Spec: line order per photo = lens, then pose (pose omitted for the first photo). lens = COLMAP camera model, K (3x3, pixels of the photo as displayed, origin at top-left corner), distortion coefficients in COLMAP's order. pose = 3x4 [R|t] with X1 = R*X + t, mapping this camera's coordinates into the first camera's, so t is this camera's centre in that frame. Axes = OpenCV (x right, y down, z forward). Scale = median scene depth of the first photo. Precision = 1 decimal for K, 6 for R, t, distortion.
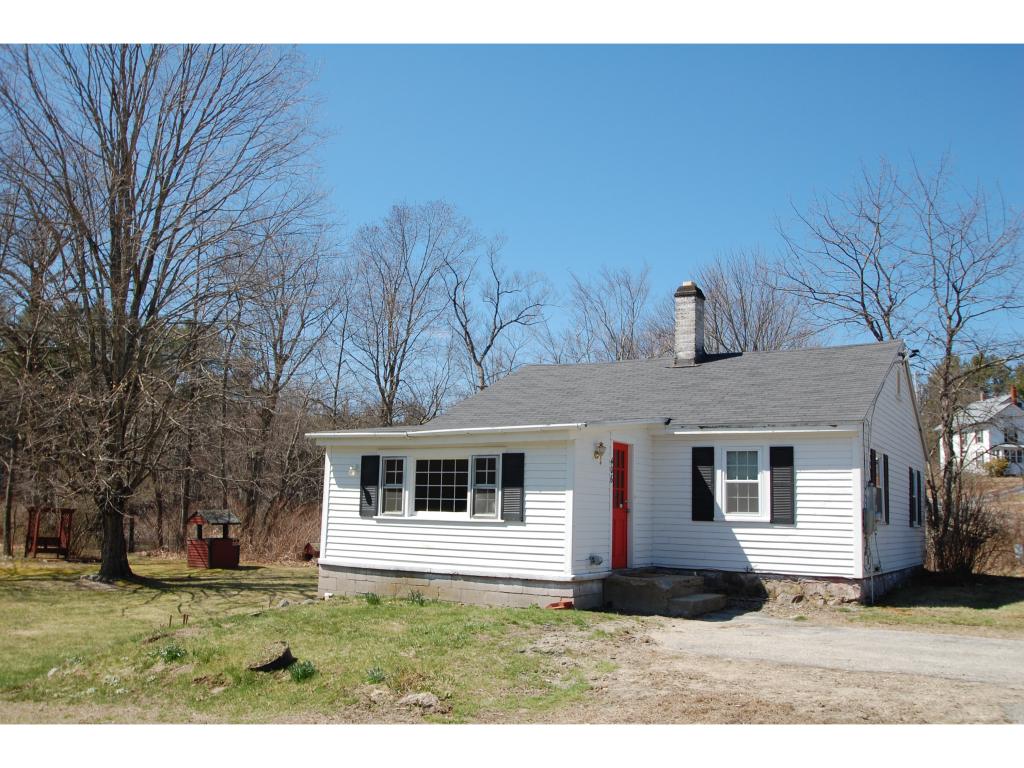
lens RADIAL K [[923.6, 0, 512.1], [0, 923.6, 383.8], [0, 0, 1]] dist [-0.053813, 0.009819]
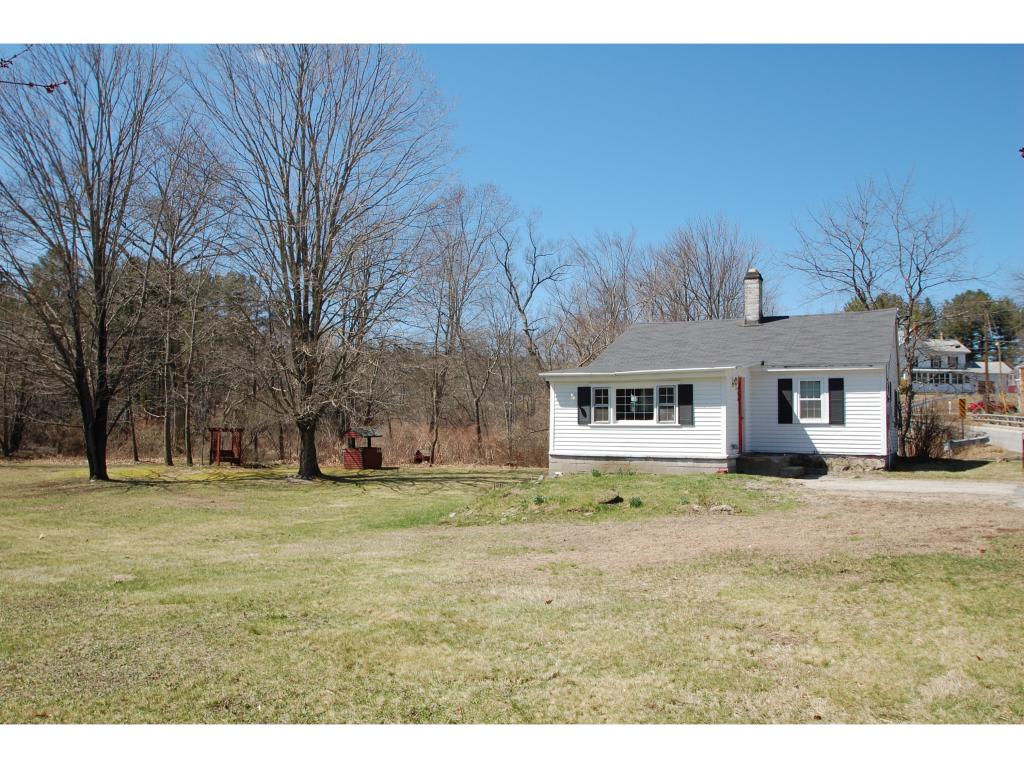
lens RADIAL K [[806.1, 0, 512.0], [0, 806.1, 385.6], [0, 0, 1]] dist [-0.008476, -0.001101]
pose [[0.997995, -0.013950, 0.061742, -0.371484], [0.008659, 0.996331, 0.085140, -0.046183], [-0.062704, -0.084435, 0.994454, -0.399618]]
